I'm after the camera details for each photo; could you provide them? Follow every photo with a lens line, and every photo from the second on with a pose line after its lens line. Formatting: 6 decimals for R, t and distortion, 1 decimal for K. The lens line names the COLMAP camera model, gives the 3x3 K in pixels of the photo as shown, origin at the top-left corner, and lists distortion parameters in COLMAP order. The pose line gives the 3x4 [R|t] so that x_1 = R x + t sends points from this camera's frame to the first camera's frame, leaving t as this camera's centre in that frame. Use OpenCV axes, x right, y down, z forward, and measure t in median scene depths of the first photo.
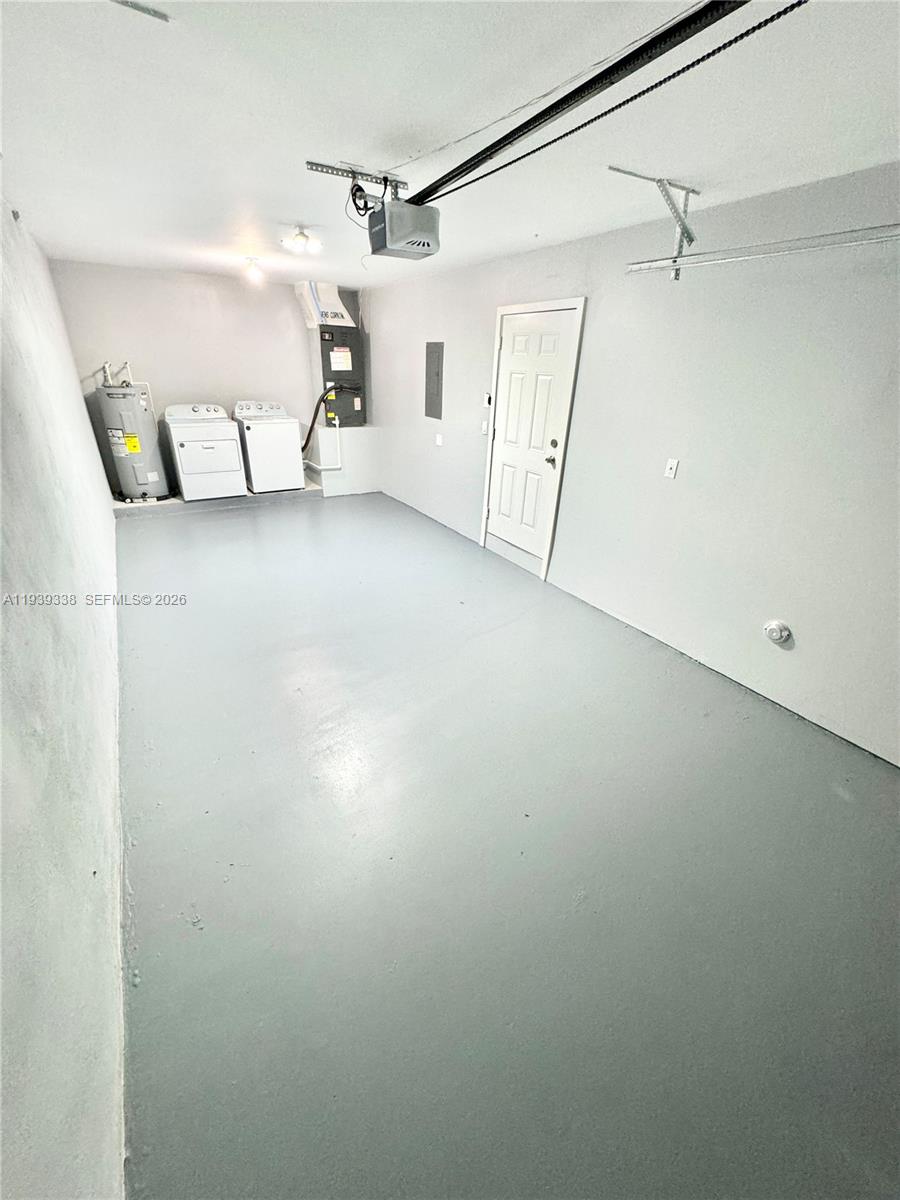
lens RADIAL K [[481.1, 0, 450.0], [0, 481.1, 600.0], [0, 0, 1]] dist [-0.000113, -0.000021]
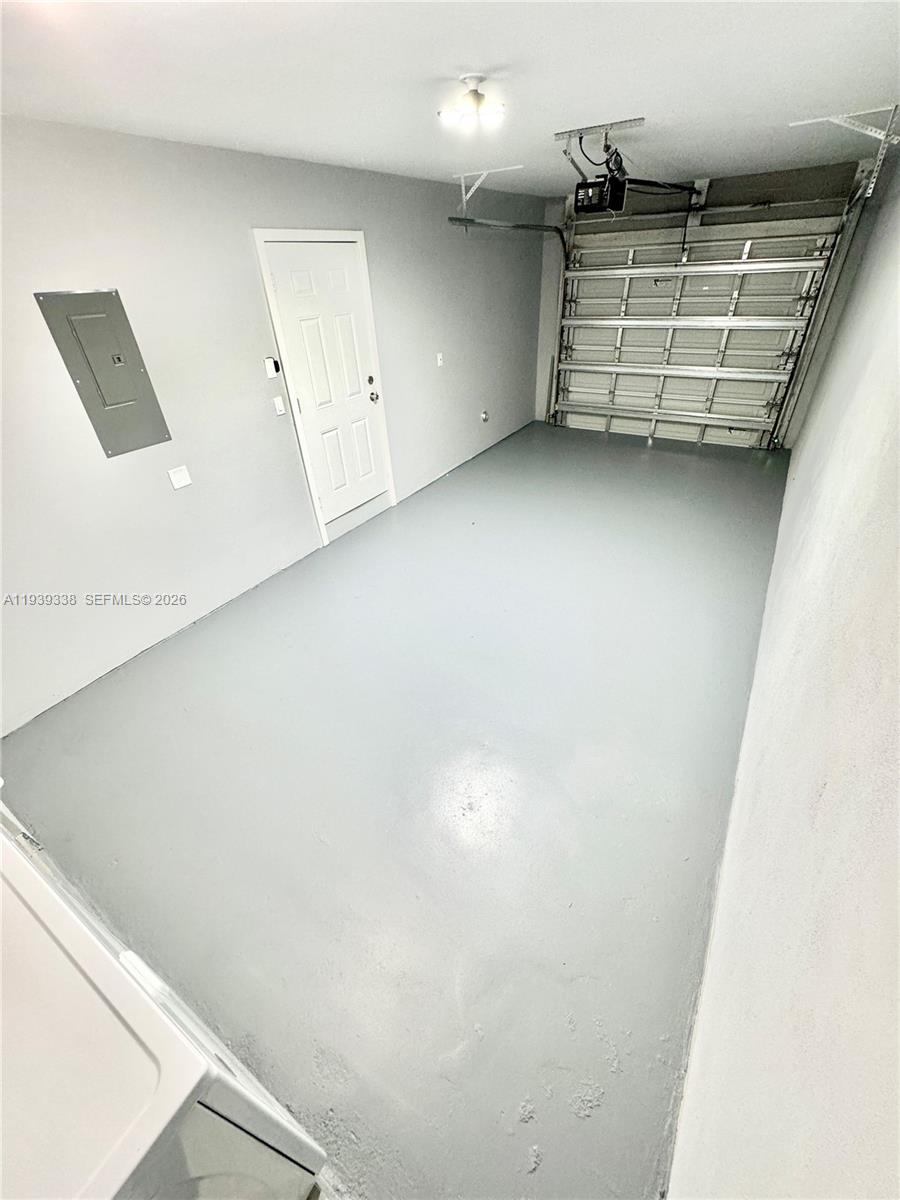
lens RADIAL K [[481.1, 0, 450.0], [0, 481.1, 600.0], [0, 0, 1]] dist [-0.000113, -0.000021]
pose [[-0.428860, -0.519723, 0.738896, -0.766562], [0.438198, 0.595580, 0.673251, -0.581568], [-0.789976, 0.612513, -0.027679, 1.028215]]
